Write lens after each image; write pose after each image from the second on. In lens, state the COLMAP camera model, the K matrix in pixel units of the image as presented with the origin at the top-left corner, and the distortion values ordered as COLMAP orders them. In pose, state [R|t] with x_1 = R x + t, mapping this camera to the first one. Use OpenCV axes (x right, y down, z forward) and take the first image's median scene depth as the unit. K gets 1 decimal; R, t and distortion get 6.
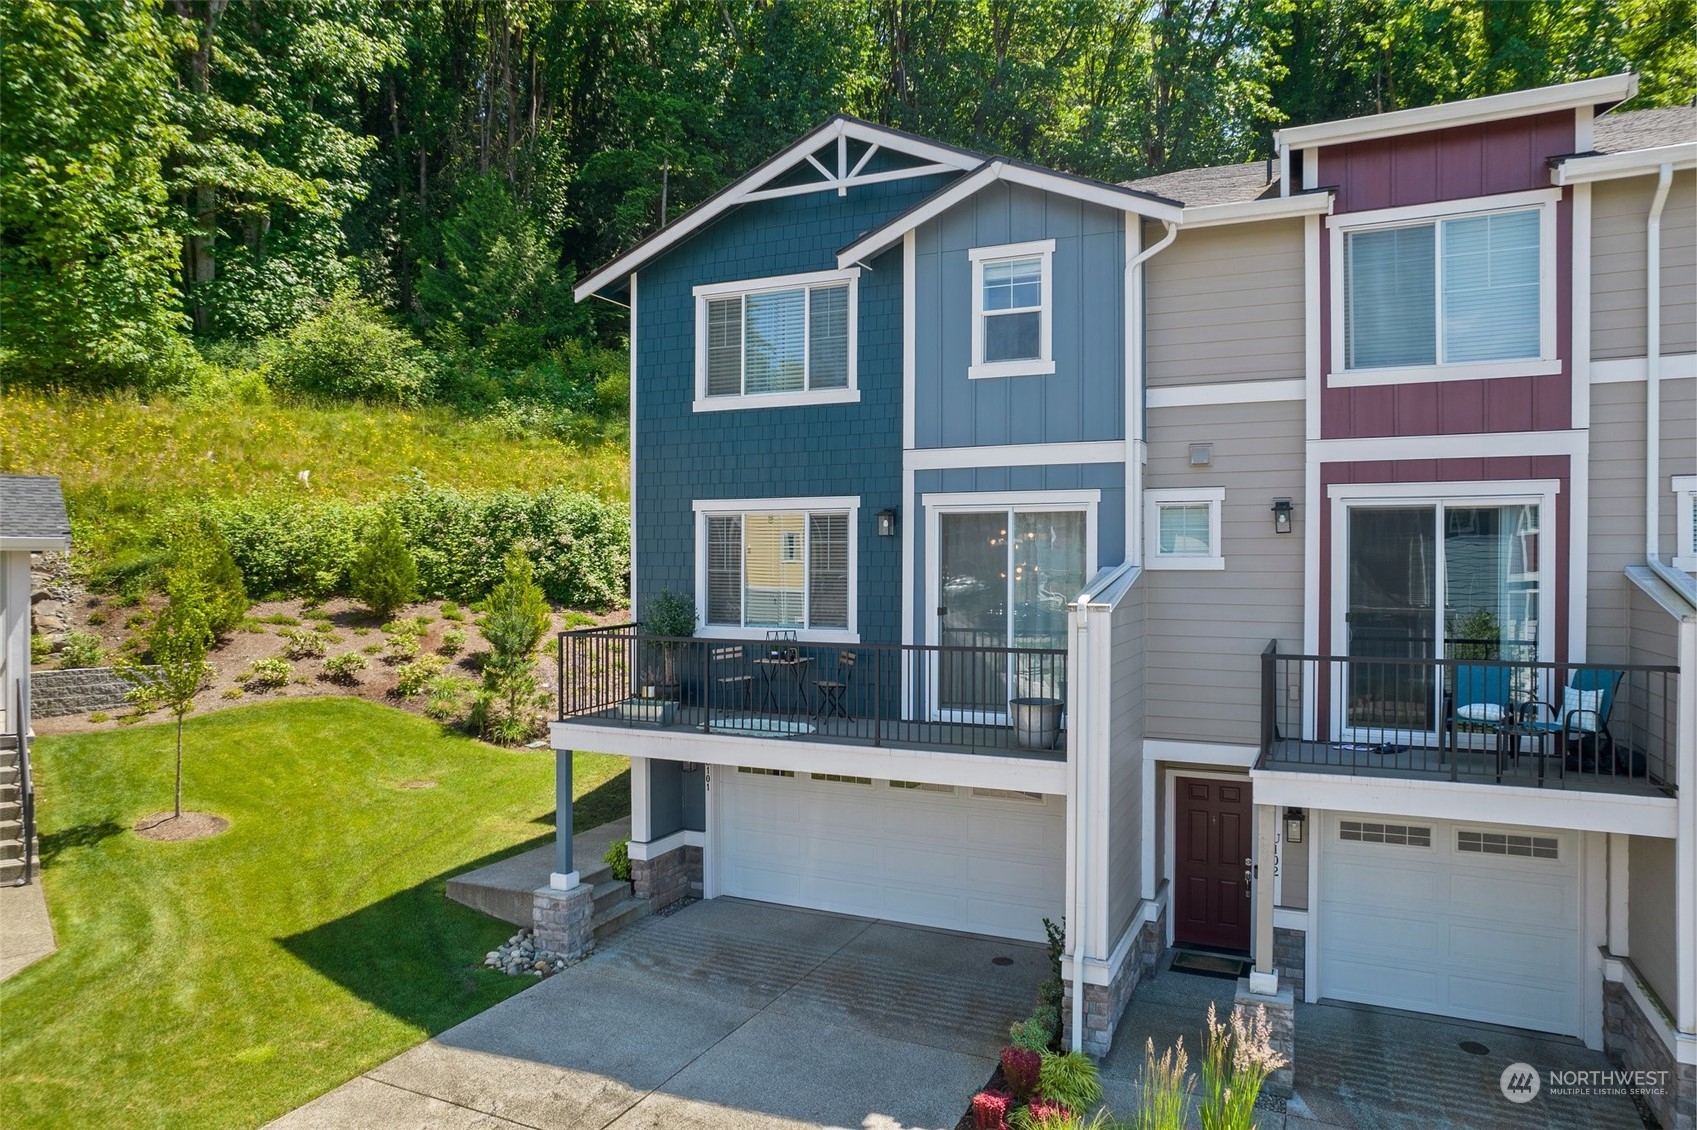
lens RADIAL K [[1079.1, 0, 857.1], [0, 1079.1, 573.3], [0, 0, 1]] dist [-0.082977, 0.078173]
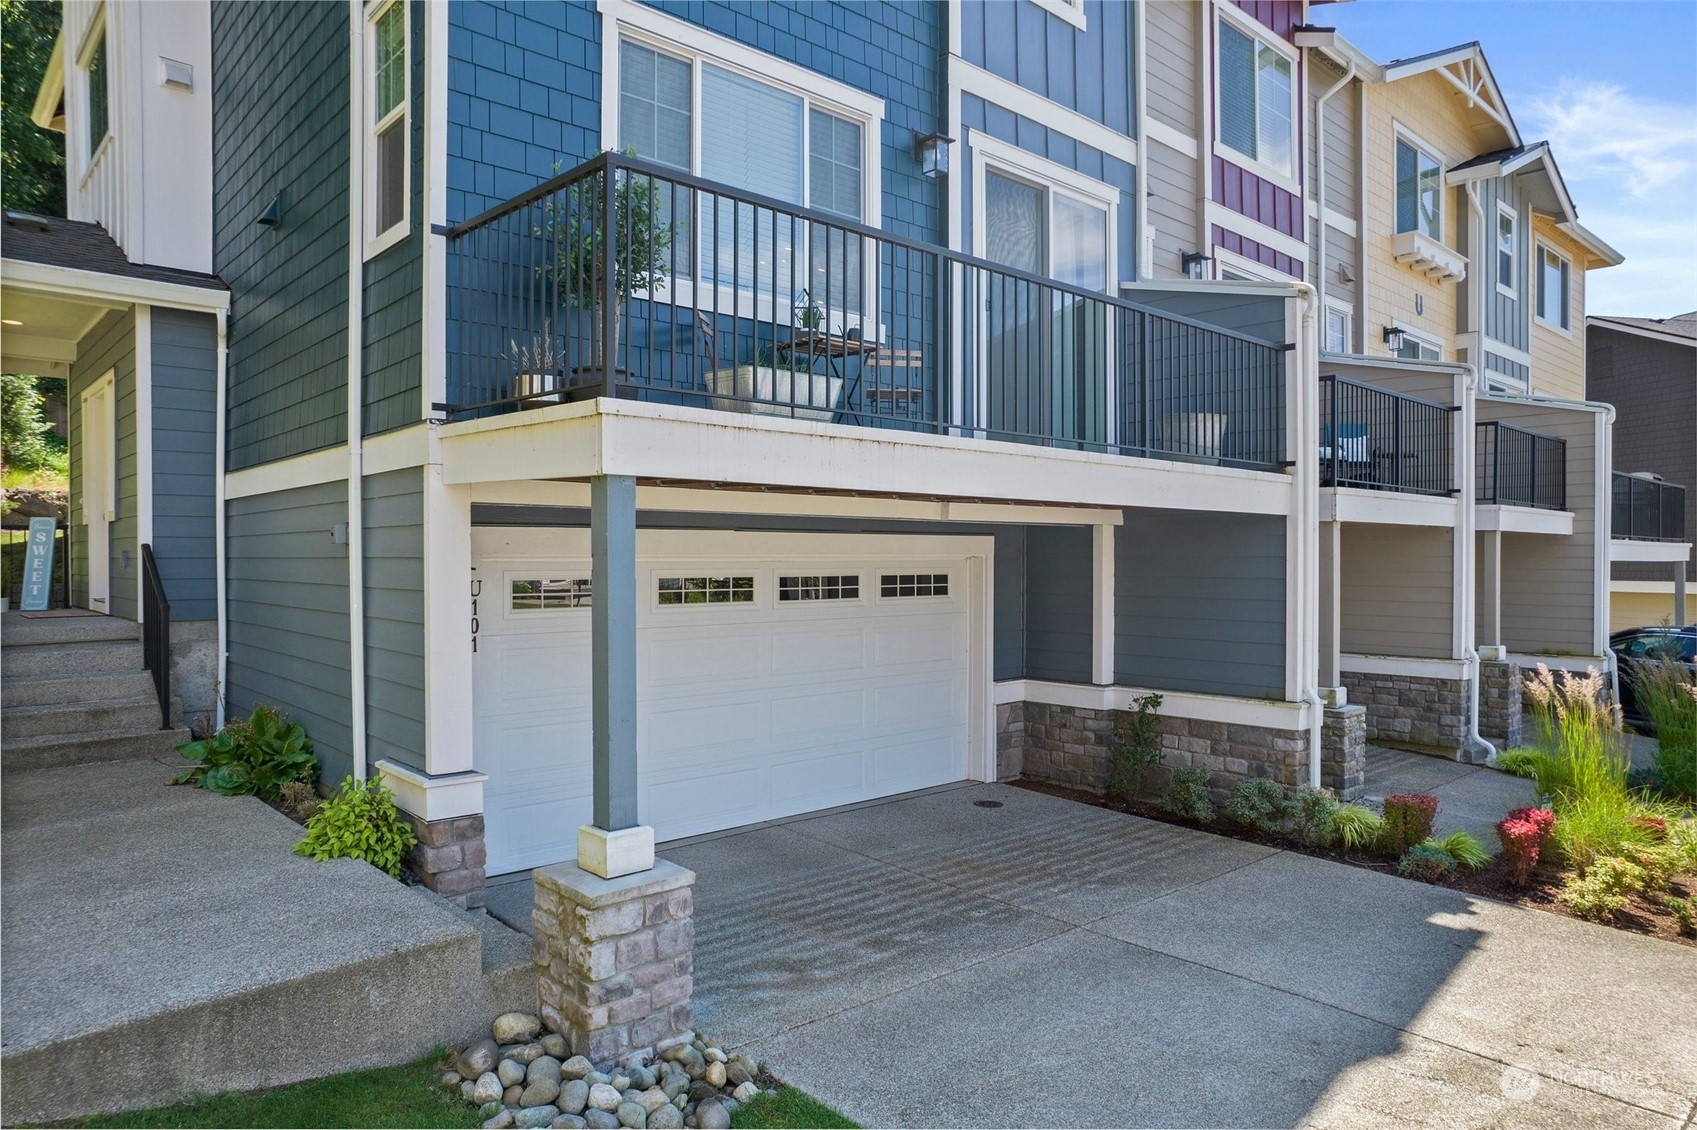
lens RADIAL K [[1079.1, 0, 857.1], [0, 1079.1, 573.3], [0, 0, 1]] dist [-0.082977, 0.078173]
pose [[0.391089, -0.015371, 0.920224, -0.586302], [0.005488, 0.999882, 0.014369, 0.195709], [-0.920336, -0.000569, 0.391127, 0.805722]]
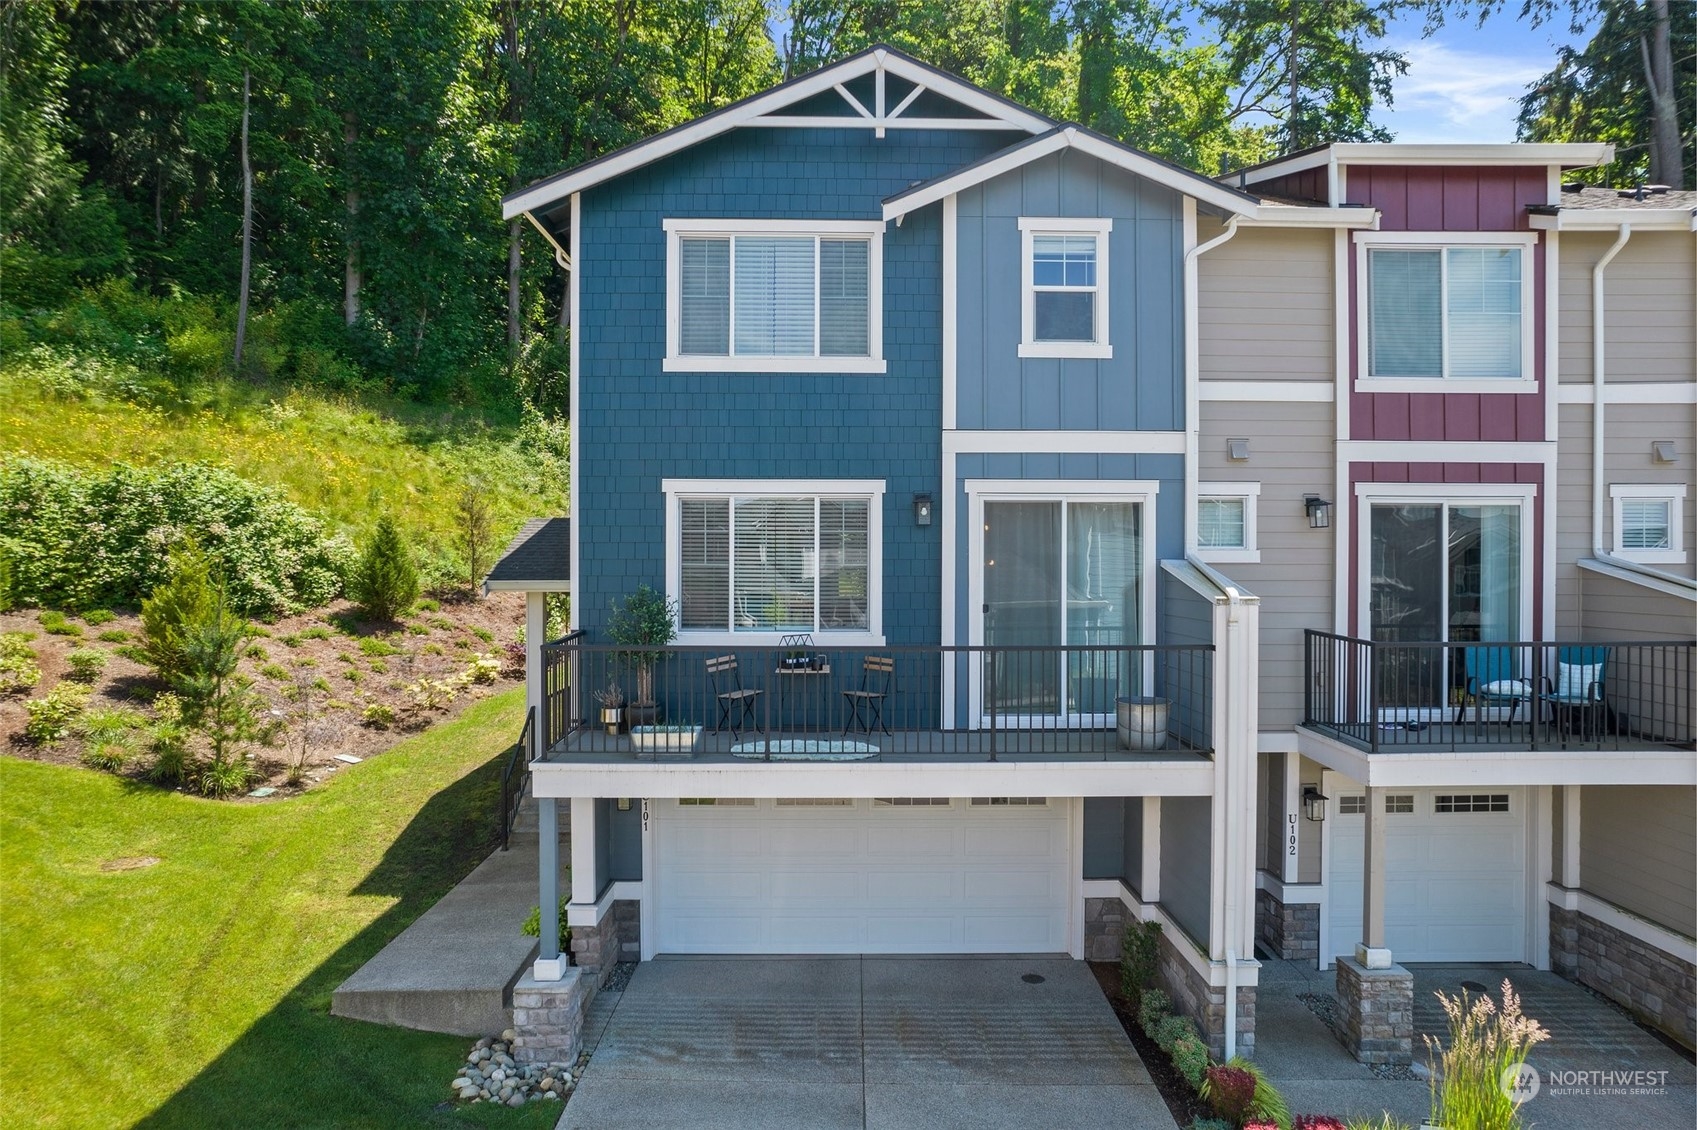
lens RADIAL K [[1079.1, 0, 857.1], [0, 1079.1, 573.3], [0, 0, 1]] dist [-0.082977, 0.078173]
pose [[0.905232, -0.004070, 0.424897, -0.408824], [0.003633, 0.999992, 0.001841, 0.003391], [-0.424901, -0.000123, 0.905240, 0.217271]]
